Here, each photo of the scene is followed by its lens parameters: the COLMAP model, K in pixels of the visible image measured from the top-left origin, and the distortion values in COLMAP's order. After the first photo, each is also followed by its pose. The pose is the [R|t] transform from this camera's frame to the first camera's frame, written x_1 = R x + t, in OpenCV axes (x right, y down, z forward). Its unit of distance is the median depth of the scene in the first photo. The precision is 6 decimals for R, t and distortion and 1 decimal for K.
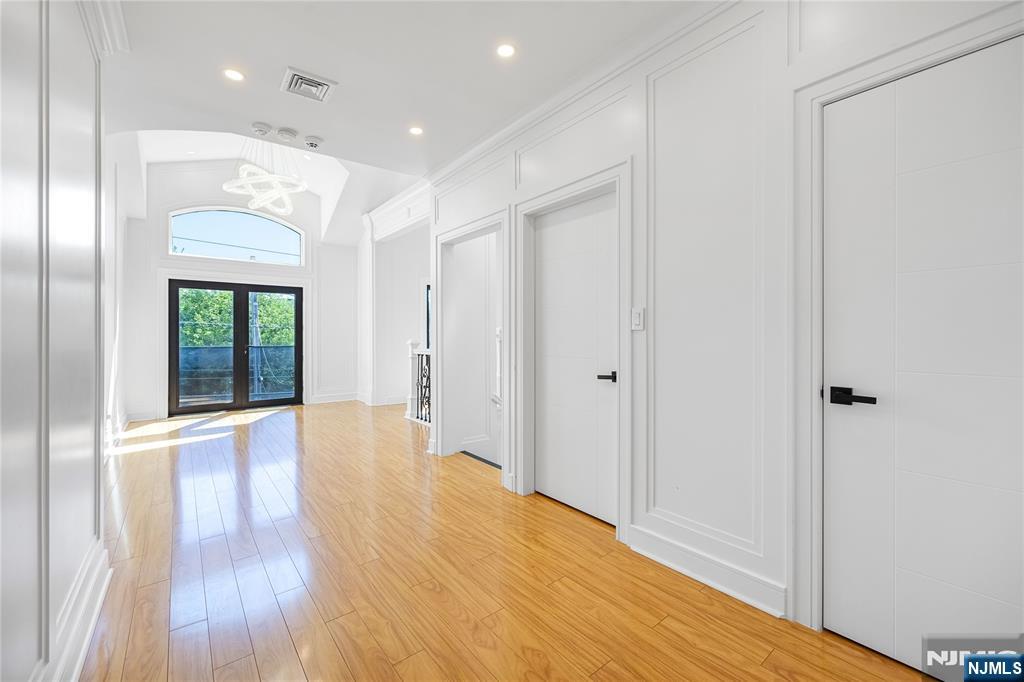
lens RADIAL K [[401.7, 0, 514.7], [0, 401.7, 337.0], [0, 0, 1]] dist [0.000400, -0.012516]
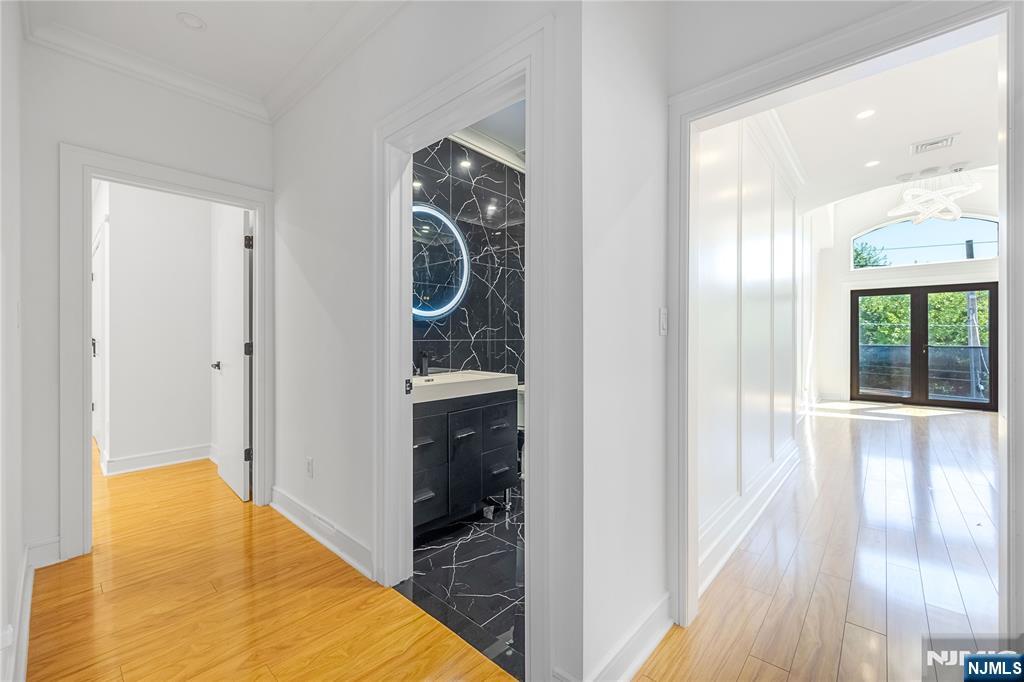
lens RADIAL K [[418.5, 0, 502.8], [0, 418.5, 335.4], [0, 0, 1]] dist [-0.000064, -0.000152]
pose [[0.130319, -0.000997, -0.991472, 0.285646], [-0.000723, 0.999999, -0.001101, -0.001545], [0.991472, 0.000860, 0.130318, -0.249094]]
